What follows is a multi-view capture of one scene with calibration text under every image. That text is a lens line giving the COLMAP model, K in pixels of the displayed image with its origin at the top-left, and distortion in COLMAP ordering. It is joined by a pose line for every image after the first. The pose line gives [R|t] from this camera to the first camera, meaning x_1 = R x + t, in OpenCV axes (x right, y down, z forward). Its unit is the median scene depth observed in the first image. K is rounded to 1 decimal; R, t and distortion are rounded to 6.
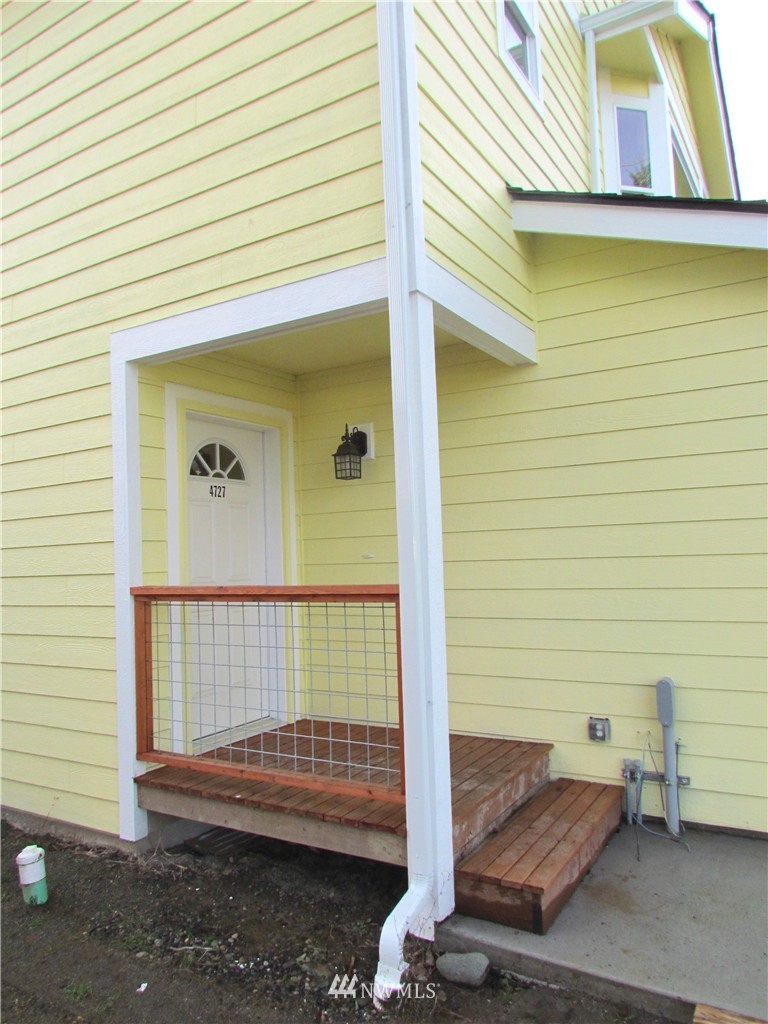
lens RADIAL K [[735.8, 0, 369.4], [0, 735.8, 510.2], [0, 0, 1]] dist [-0.000334, 0.001429]
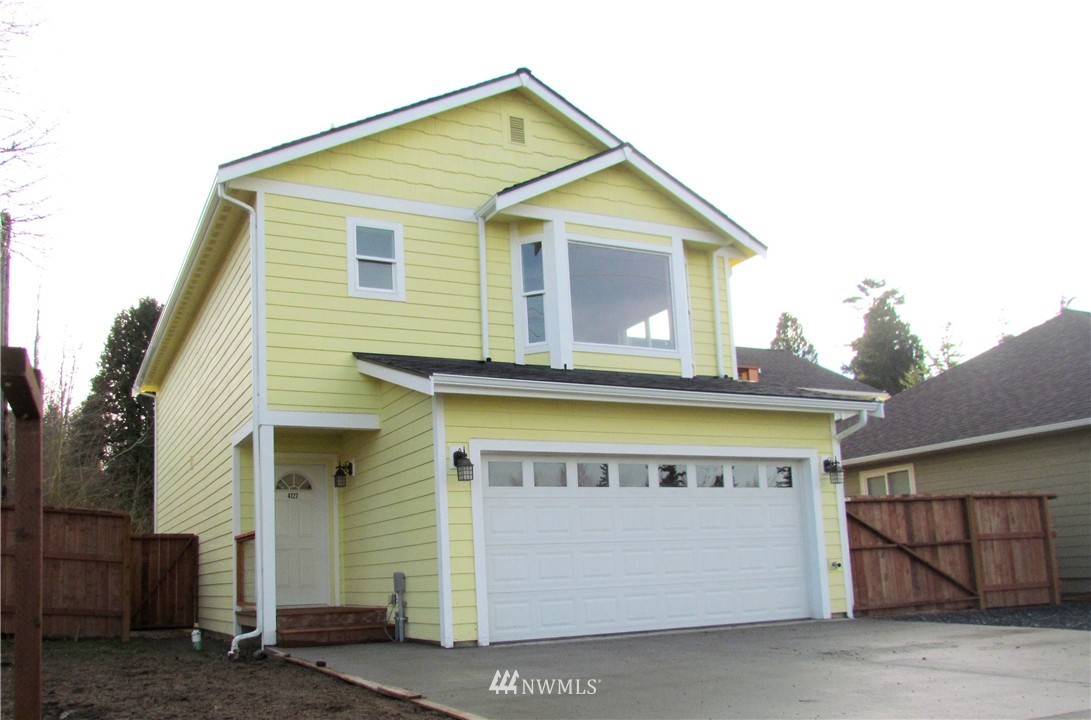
lens RADIAL K [[898.6, 0, 472.6], [0, 898.6, 468.3], [0, 0, 1]] dist [-0.005241, 0.001536]
pose [[0.831542, -0.063352, -0.551837, 2.050221], [0.039142, 0.997688, -0.055555, 0.074018], [0.554081, 0.024596, 0.832099, -1.106105]]
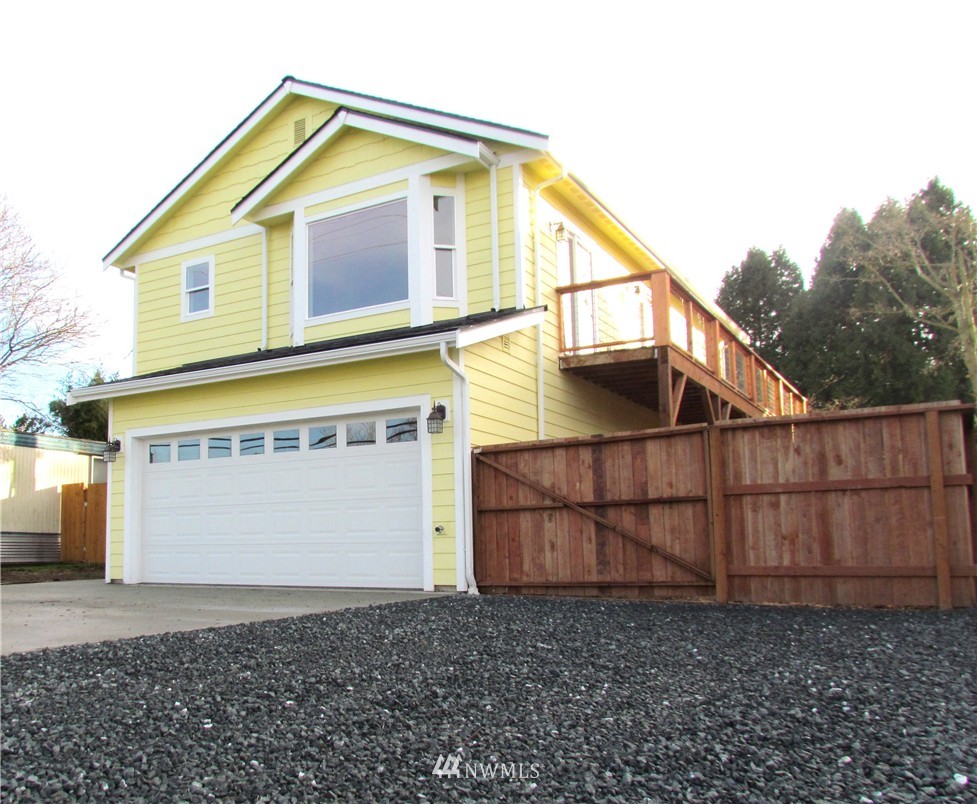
lens RADIAL K [[790.2, 0, 410.1], [0, 790.2, 467.2], [0, 0, 1]] dist [0.004522, 0.002799]
pose [[0.027701, -0.038319, -0.998882, 3.597827], [0.073485, 0.996639, -0.036195, 0.173075], [0.996912, -0.072400, 0.030424, 1.870496]]
